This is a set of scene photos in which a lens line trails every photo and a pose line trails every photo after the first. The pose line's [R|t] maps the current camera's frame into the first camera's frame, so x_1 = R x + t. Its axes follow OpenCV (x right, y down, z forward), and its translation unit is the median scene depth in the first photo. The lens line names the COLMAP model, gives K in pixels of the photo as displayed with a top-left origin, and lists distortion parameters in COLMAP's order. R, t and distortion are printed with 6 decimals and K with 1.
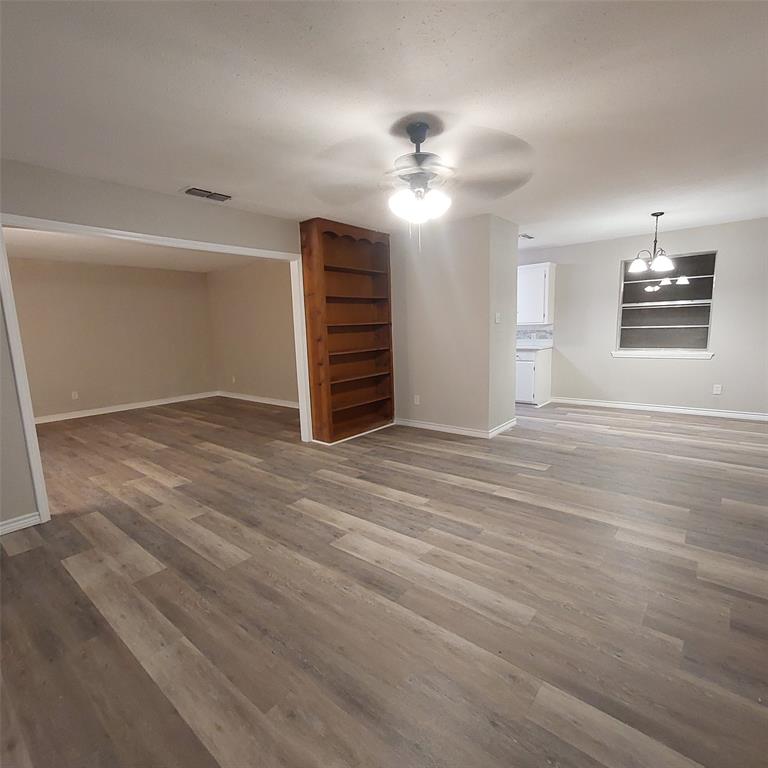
lens RADIAL K [[408.2, 0, 393.7], [0, 408.2, 389.1], [0, 0, 1]] dist [-0.002539, 0.002467]
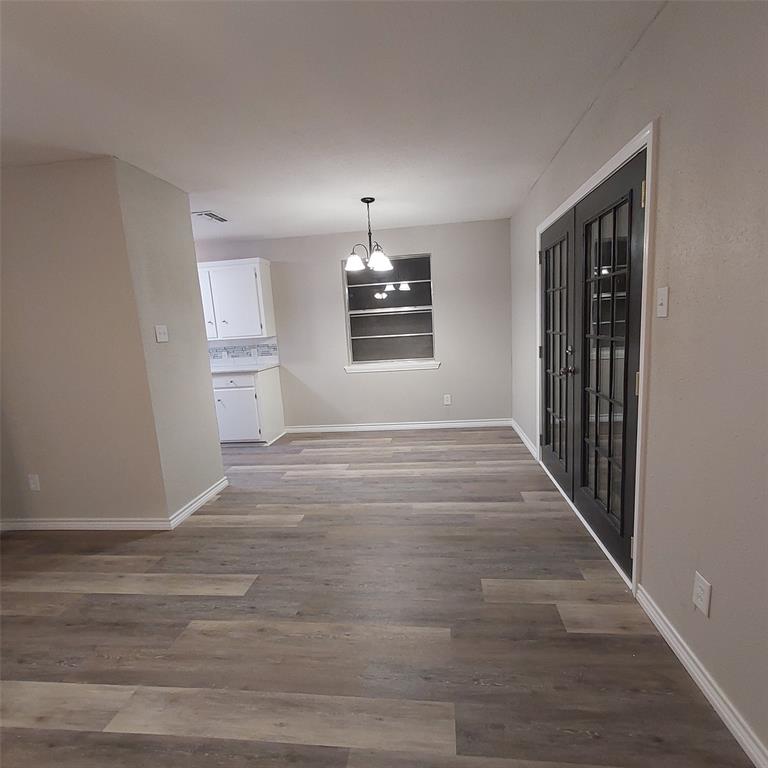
lens RADIAL K [[411.5, 0, 393.2], [0, 411.5, 387.9], [0, 0, 1]] dist [0.002271, 0.002306]
pose [[0.842390, -0.104057, 0.528726, 0.227565], [0.116417, 0.993150, 0.009978, -0.063083], [-0.526142, 0.053147, 0.848734, 0.312473]]
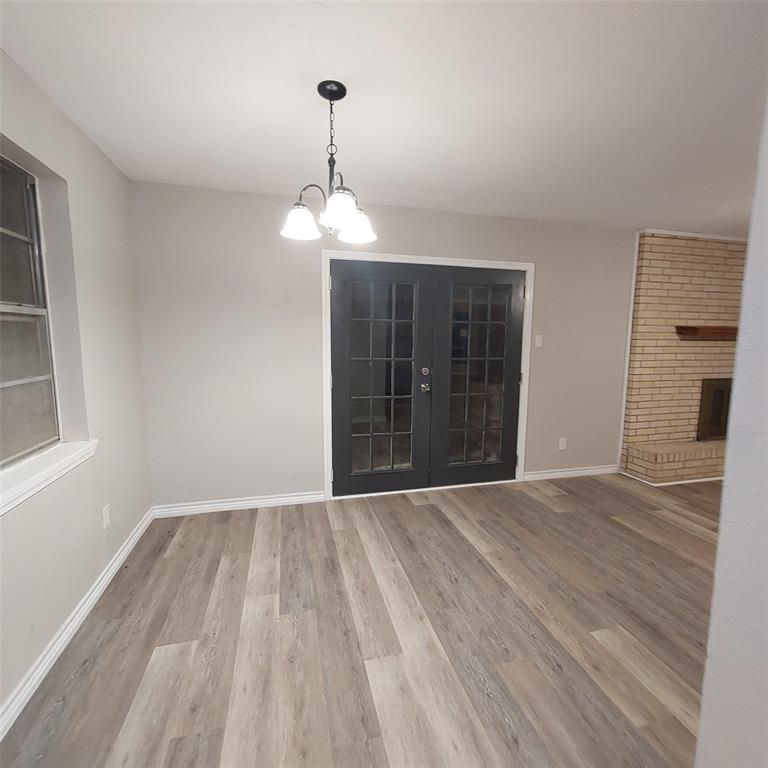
lens RADIAL K [[408.2, 0, 393.7], [0, 408.2, 389.1], [0, 0, 1]] dist [-0.002539, 0.002467]
pose [[-0.811164, -0.050942, 0.582596, 0.374264], [0.106427, 0.966706, 0.232710, -0.248723], [-0.575054, 0.250769, -0.778735, 1.405726]]
